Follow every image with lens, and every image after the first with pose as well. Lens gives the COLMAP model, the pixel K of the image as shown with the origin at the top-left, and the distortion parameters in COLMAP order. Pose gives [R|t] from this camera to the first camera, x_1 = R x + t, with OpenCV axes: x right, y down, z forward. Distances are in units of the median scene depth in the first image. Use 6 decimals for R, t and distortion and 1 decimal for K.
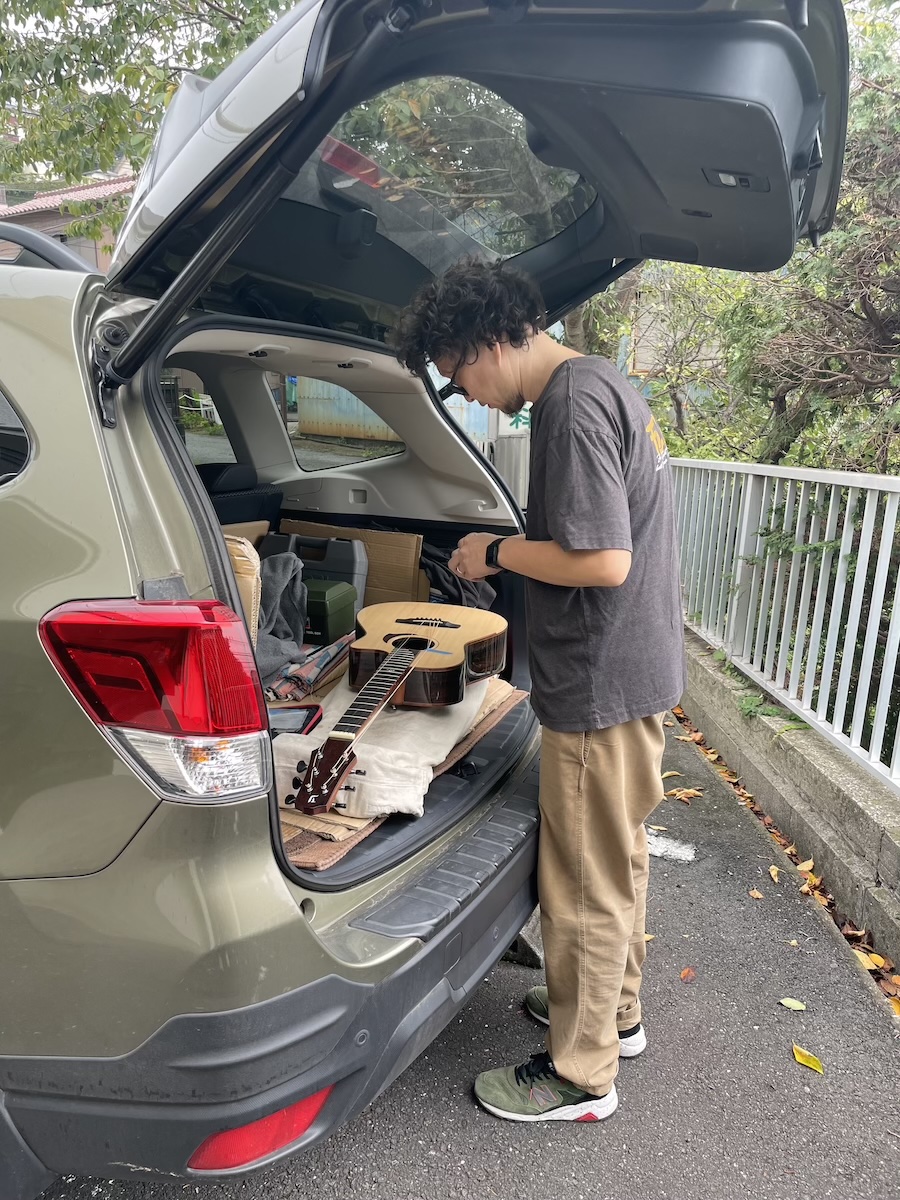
lens RADIAL K [[938.4, 0, 453.0], [0, 938.4, 585.9], [0, 0, 1]] dist [0.100580, -0.132770]
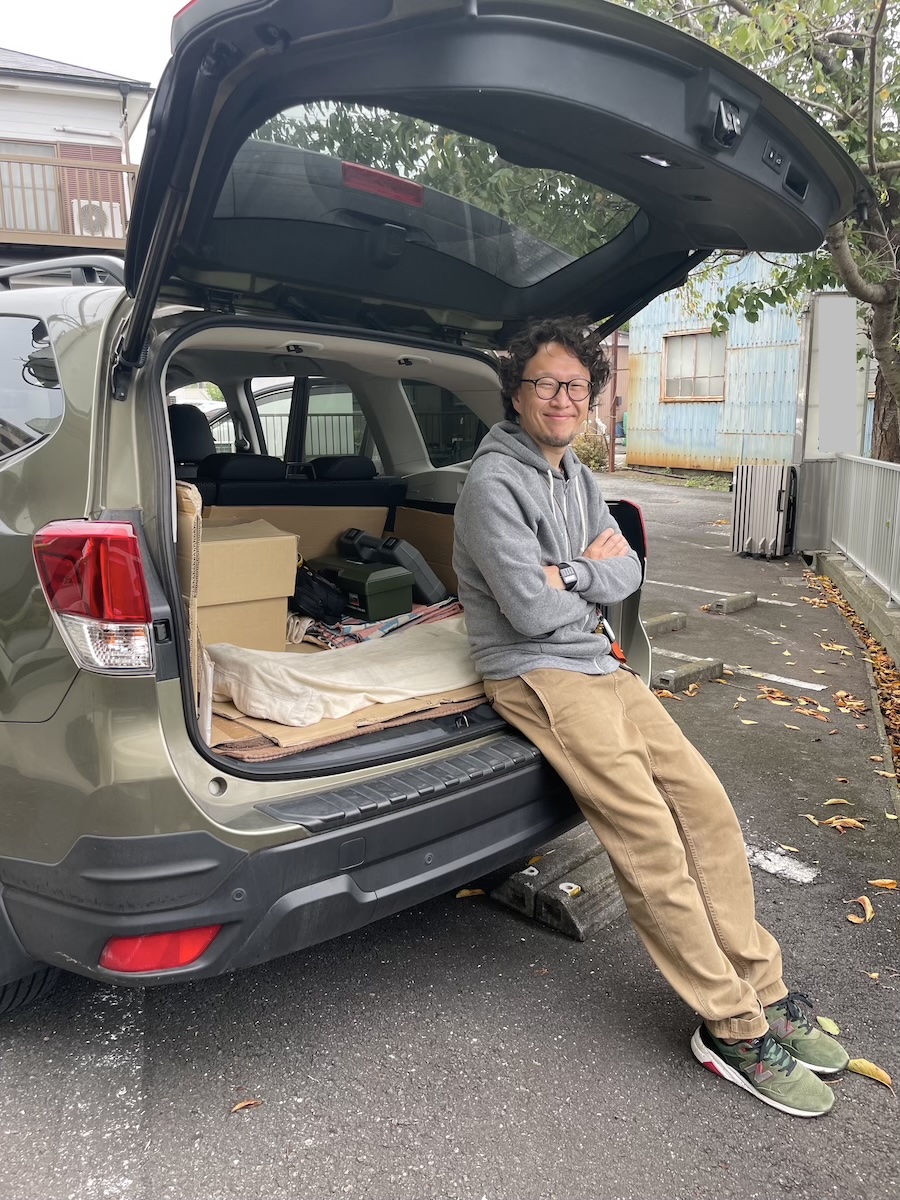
lens RADIAL K [[938.4, 0, 453.0], [0, 938.4, 585.9], [0, 0, 1]] dist [0.100580, -0.132770]
pose [[0.926380, 0.049179, -0.373366, 0.412479], [-0.063795, 0.997601, -0.026881, 0.069038], [0.371148, 0.048721, 0.927295, -0.027391]]
